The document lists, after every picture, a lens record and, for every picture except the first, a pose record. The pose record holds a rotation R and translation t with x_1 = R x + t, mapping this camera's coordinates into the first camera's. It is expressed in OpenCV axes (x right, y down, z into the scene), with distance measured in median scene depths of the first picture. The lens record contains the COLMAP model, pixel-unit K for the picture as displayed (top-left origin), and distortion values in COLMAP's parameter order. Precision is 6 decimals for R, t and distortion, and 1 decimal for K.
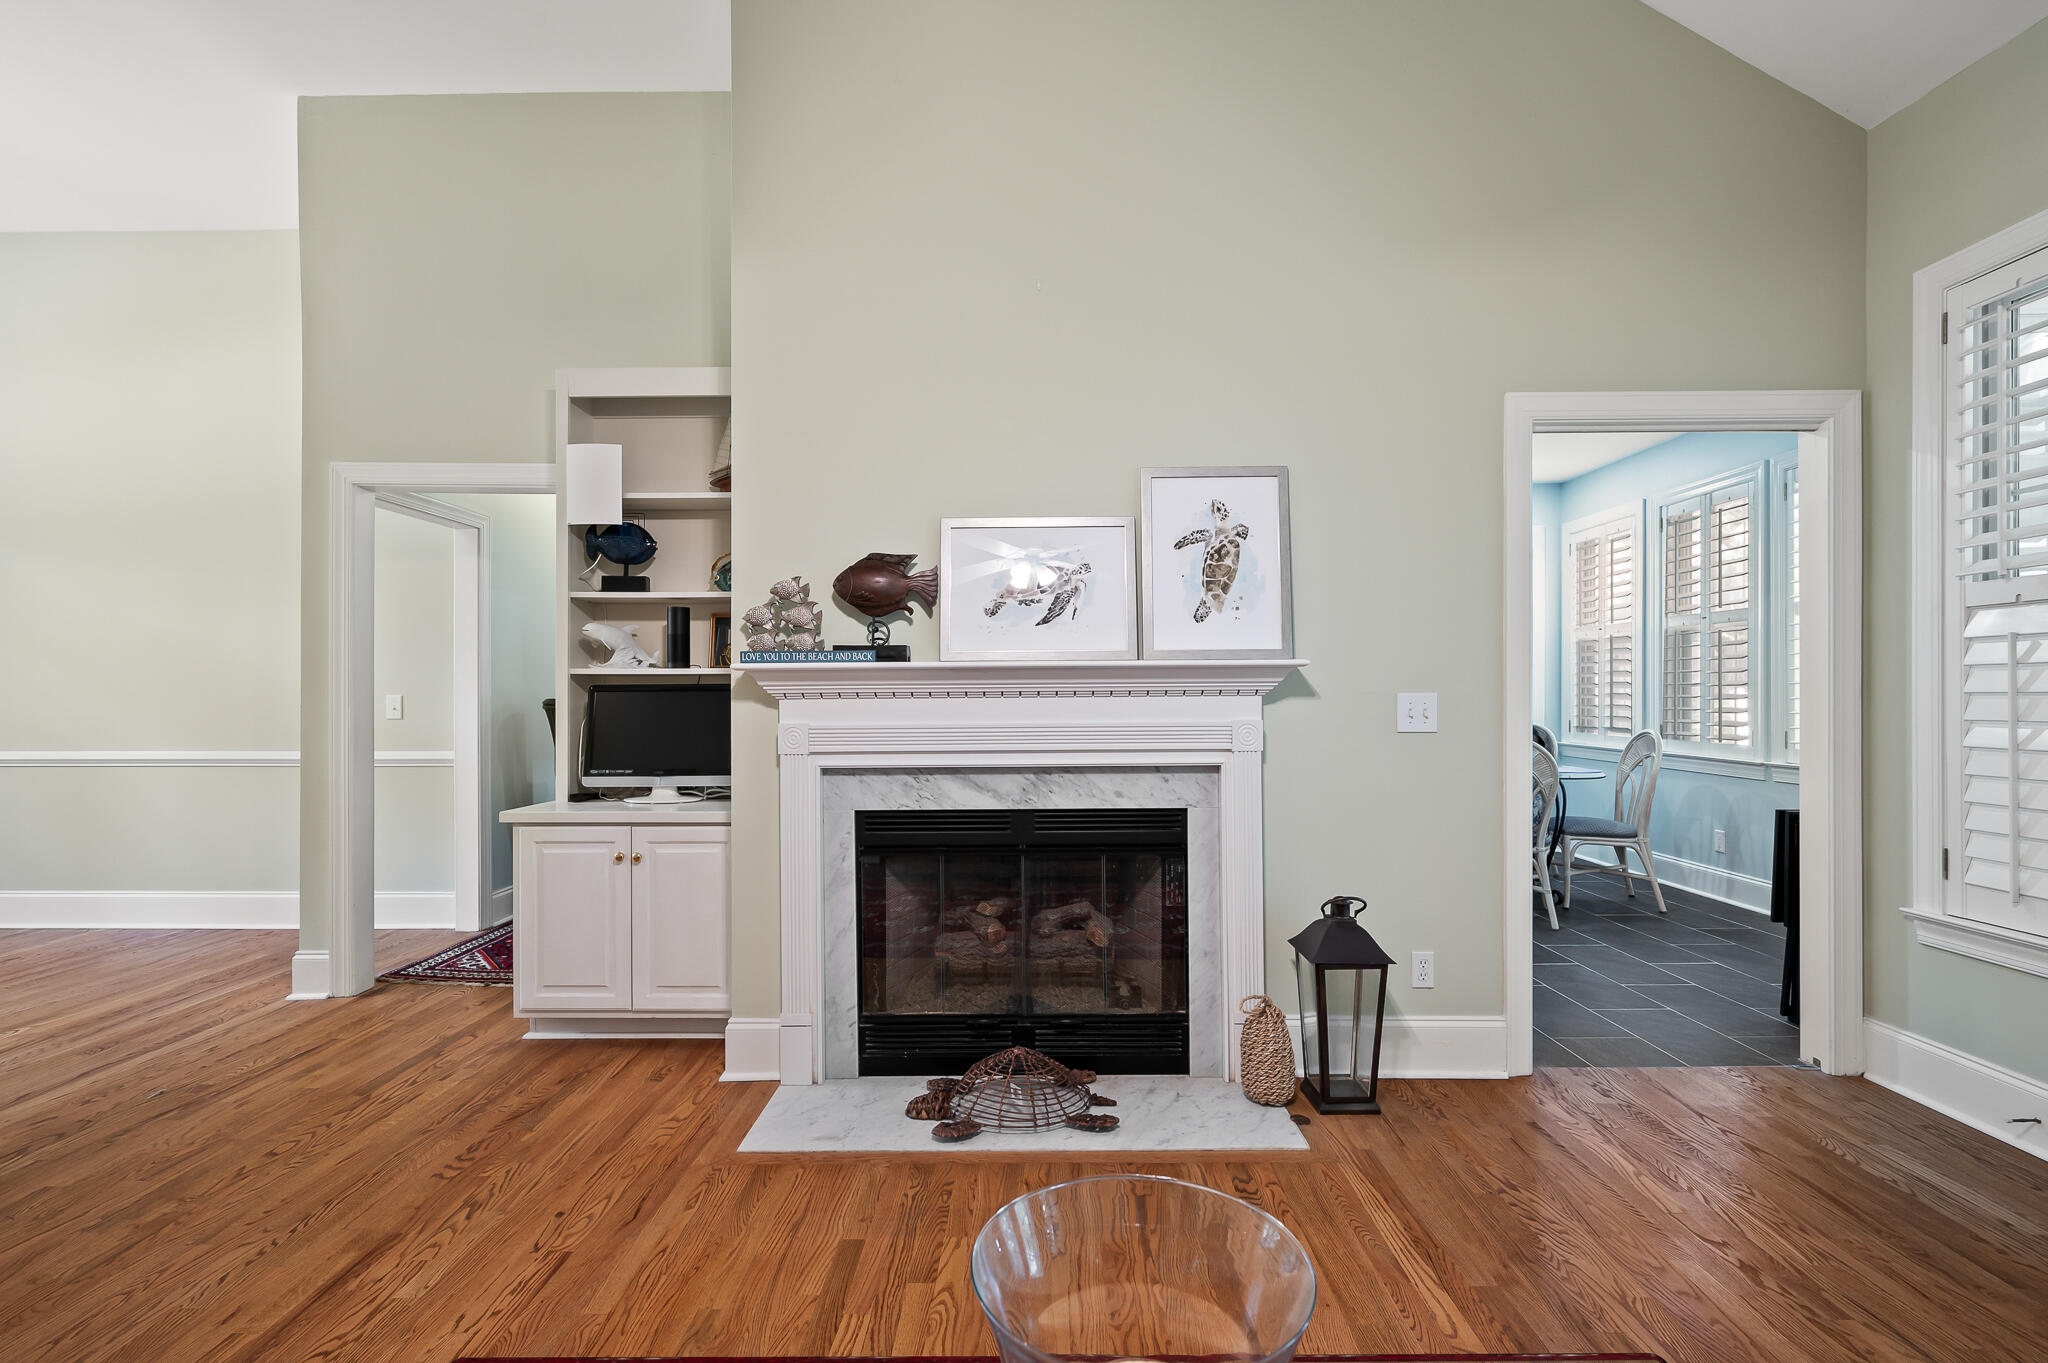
lens RADIAL K [[957.0, 0, 1024.6], [0, 957.0, 700.5], [0, 0, 1]] dist [0.000055, 0.000069]
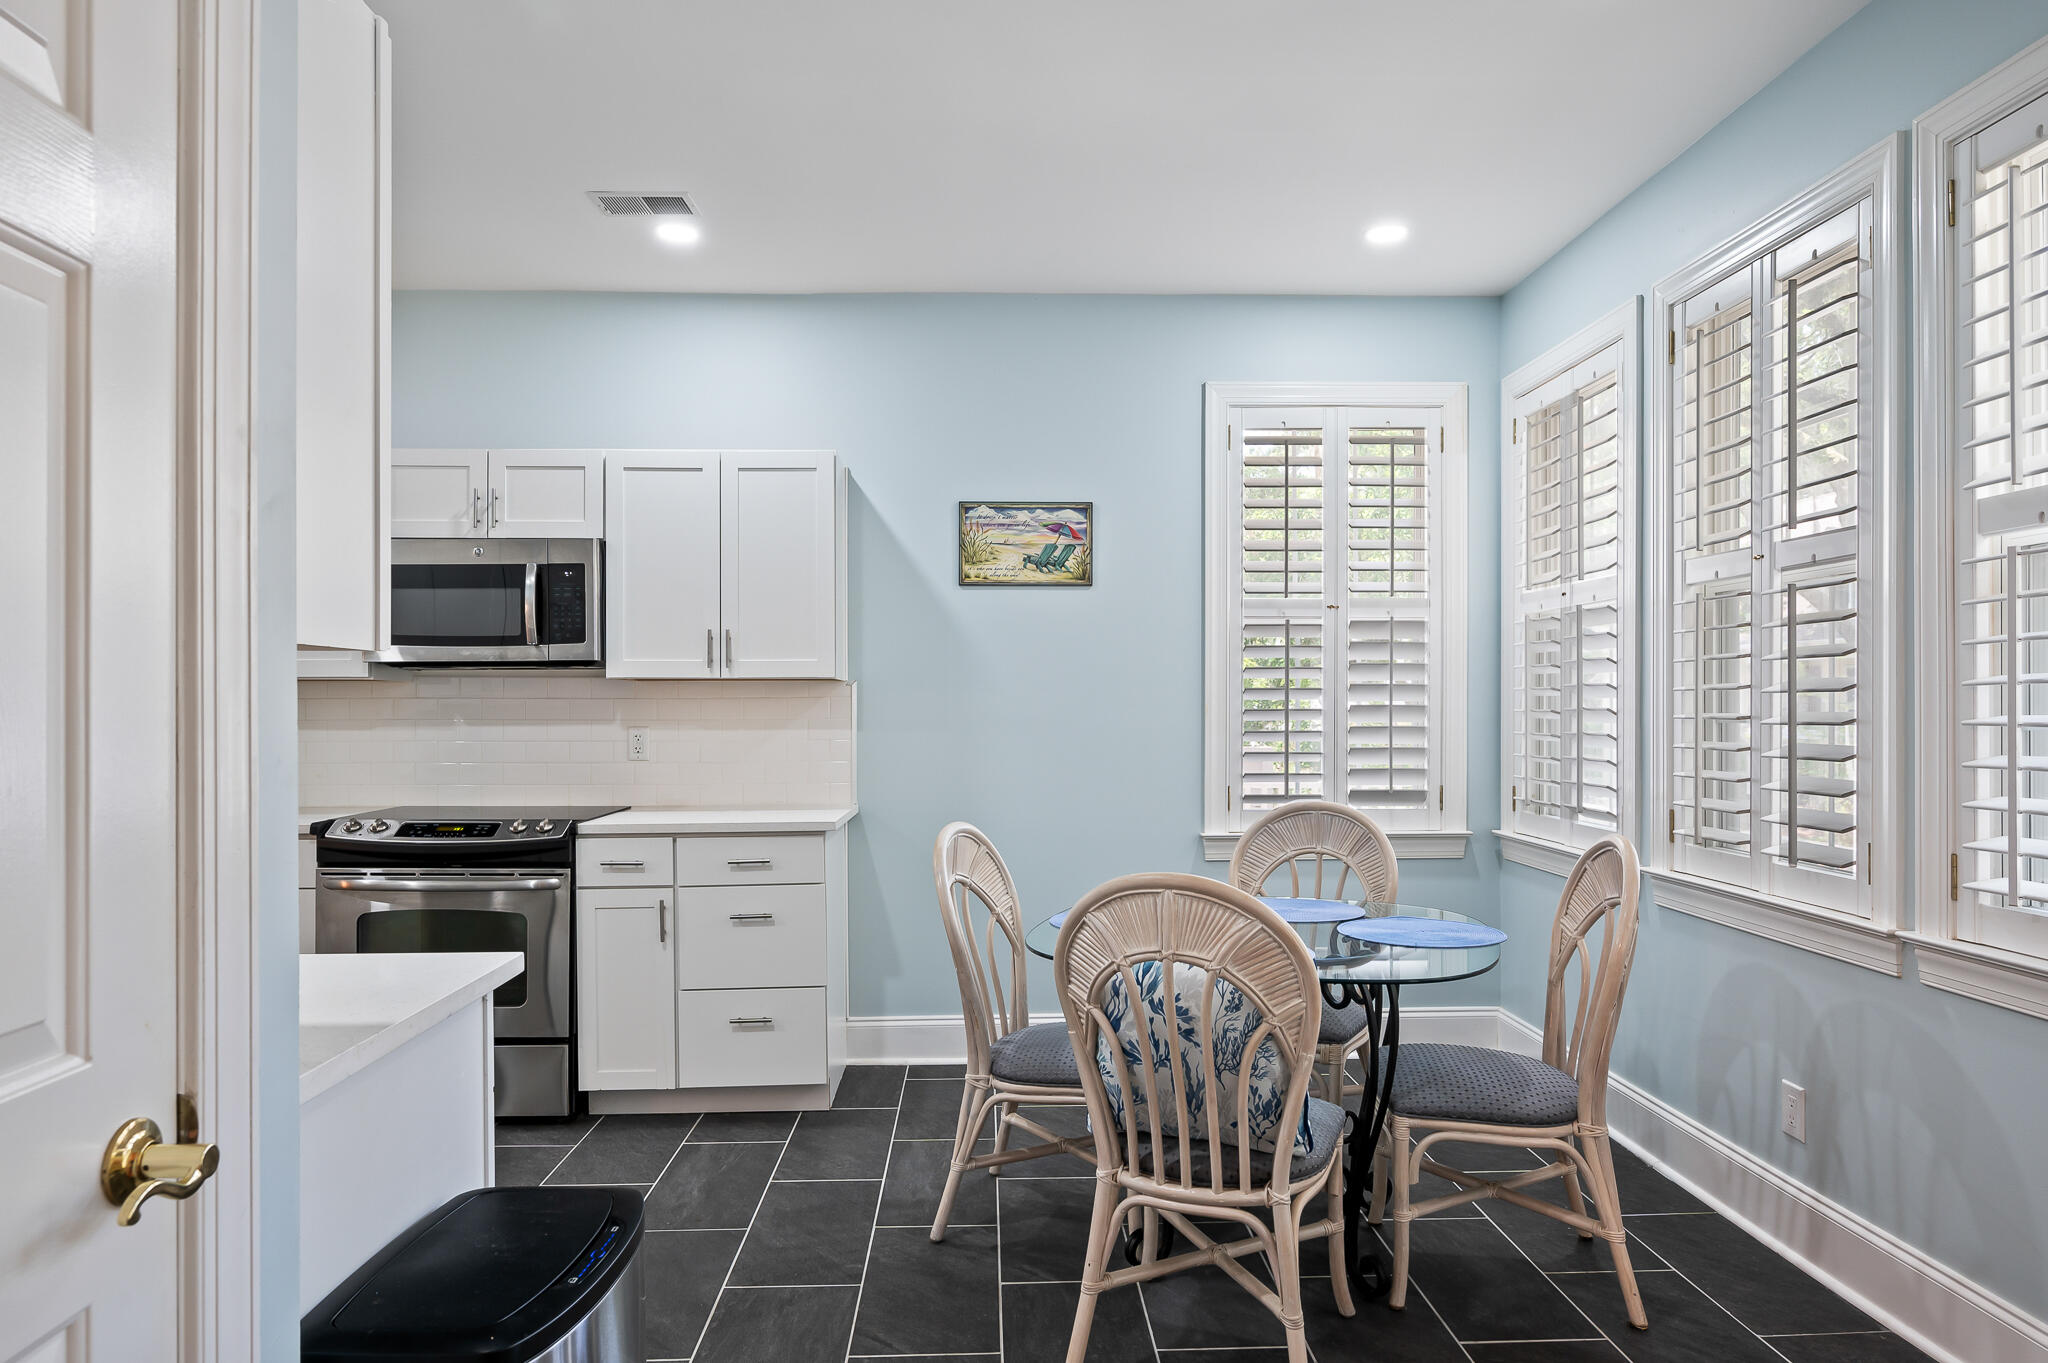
lens RADIAL K [[1263.3, 0, 1027.9], [0, 1263.3, 704.1], [0, 0, 1]] dist [0.000217, -0.000886]
pose [[0.999031, 0.002339, 0.043944, 0.379603], [-0.002157, 0.999989, -0.004185, -0.020858], [-0.043953, 0.004086, 0.999025, 0.480805]]
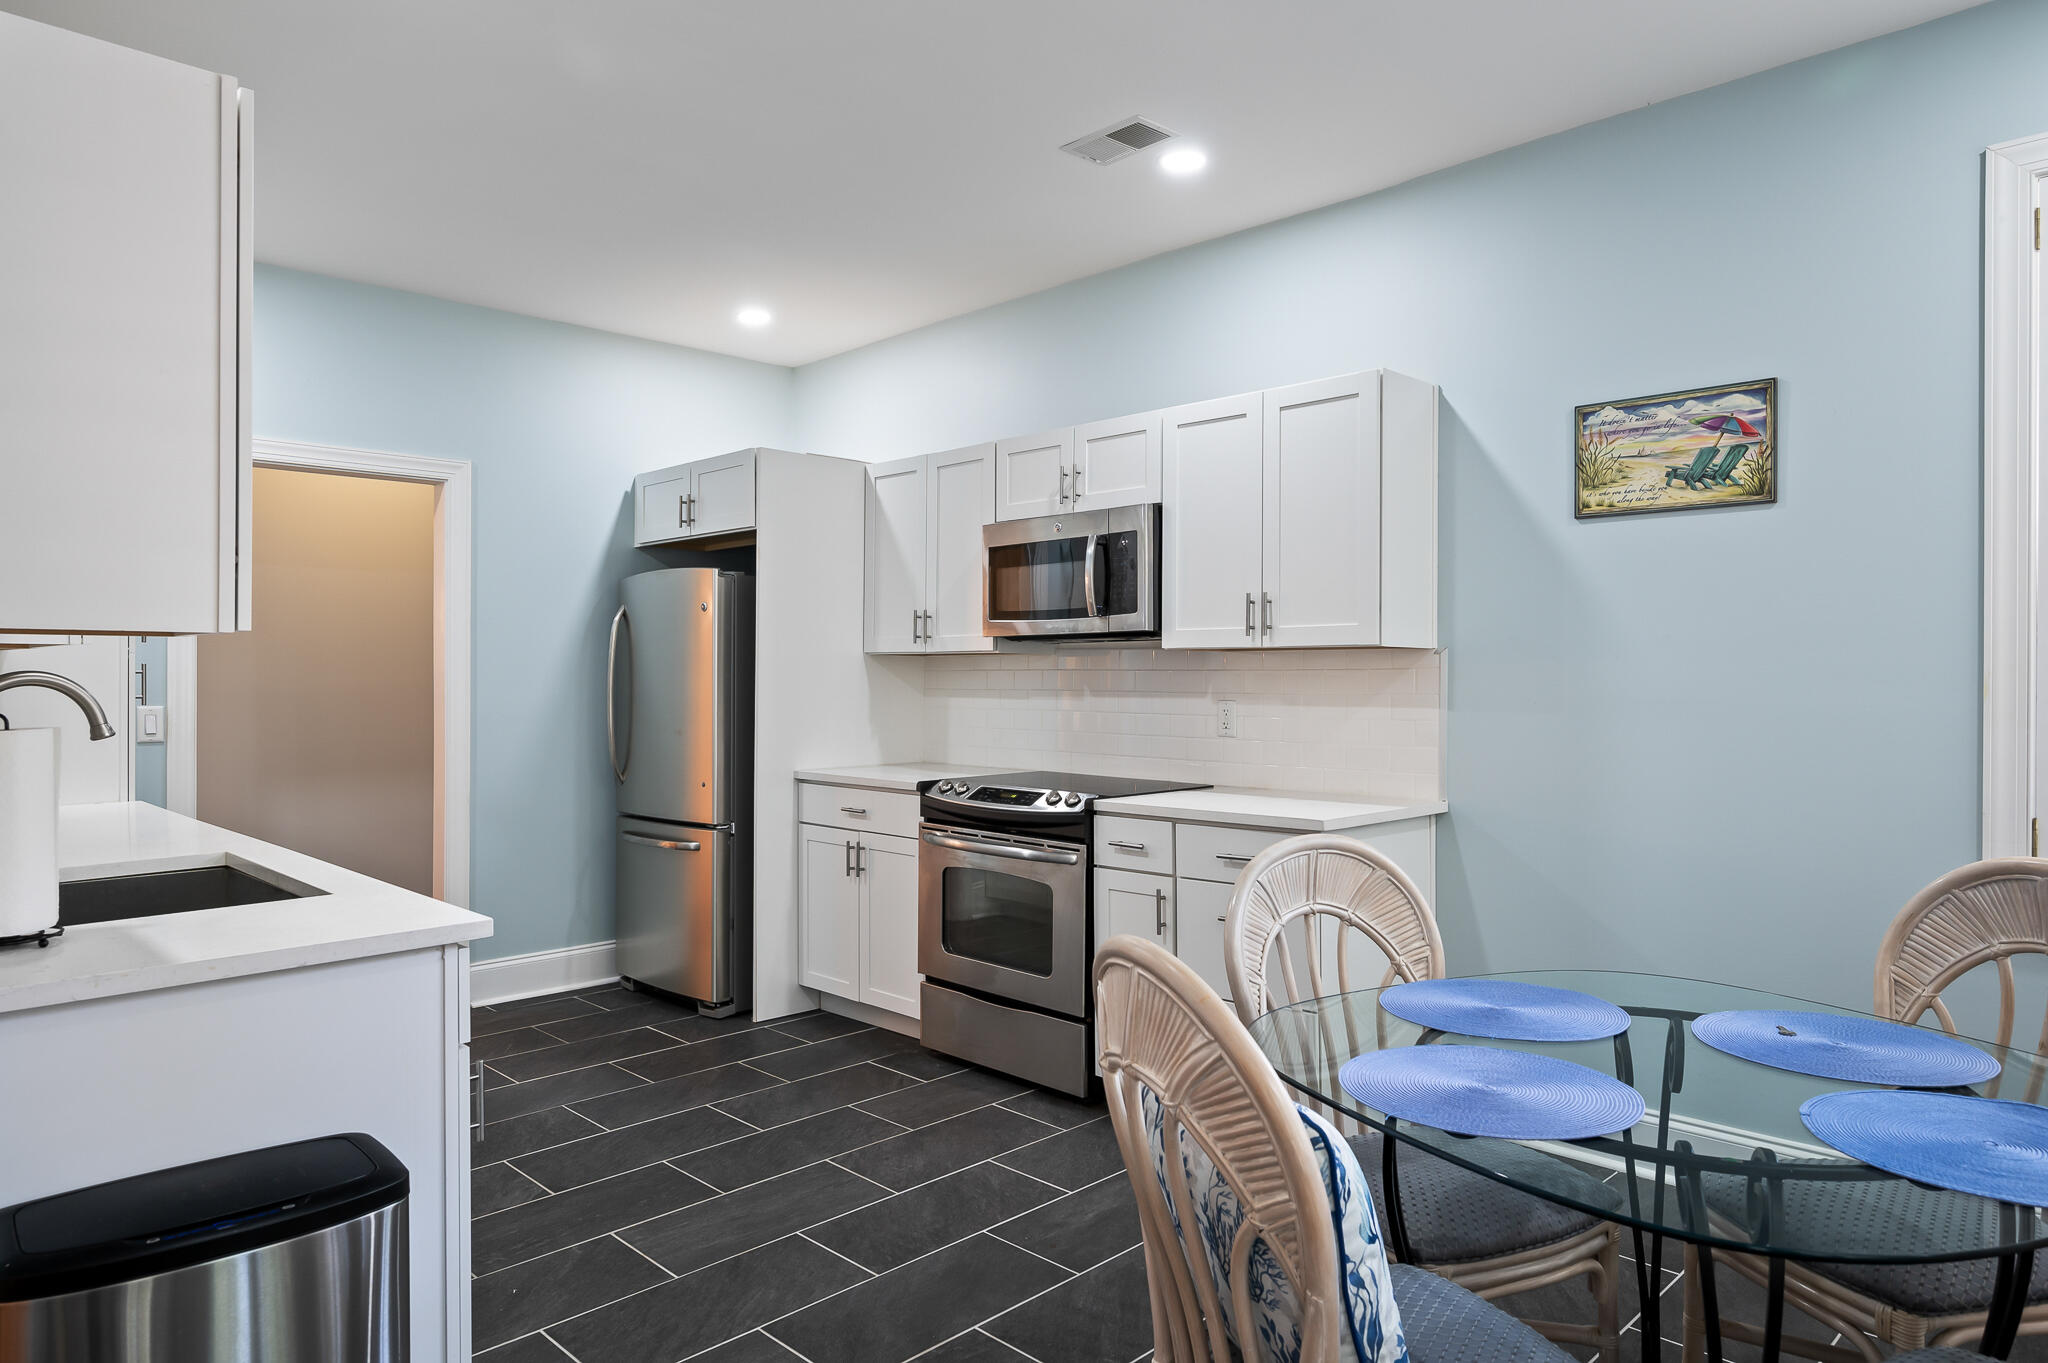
lens RADIAL K [[1269.1, 0, 1047.6], [0, 1269.1, 671.3], [0, 0, 1]] dist [-0.001784, -0.001775]
pose [[0.715818, 0.002493, -0.698282, 0.597205], [-0.006134, 0.999977, -0.002718, -0.023743], [0.698260, 0.006229, 0.715817, 0.665534]]
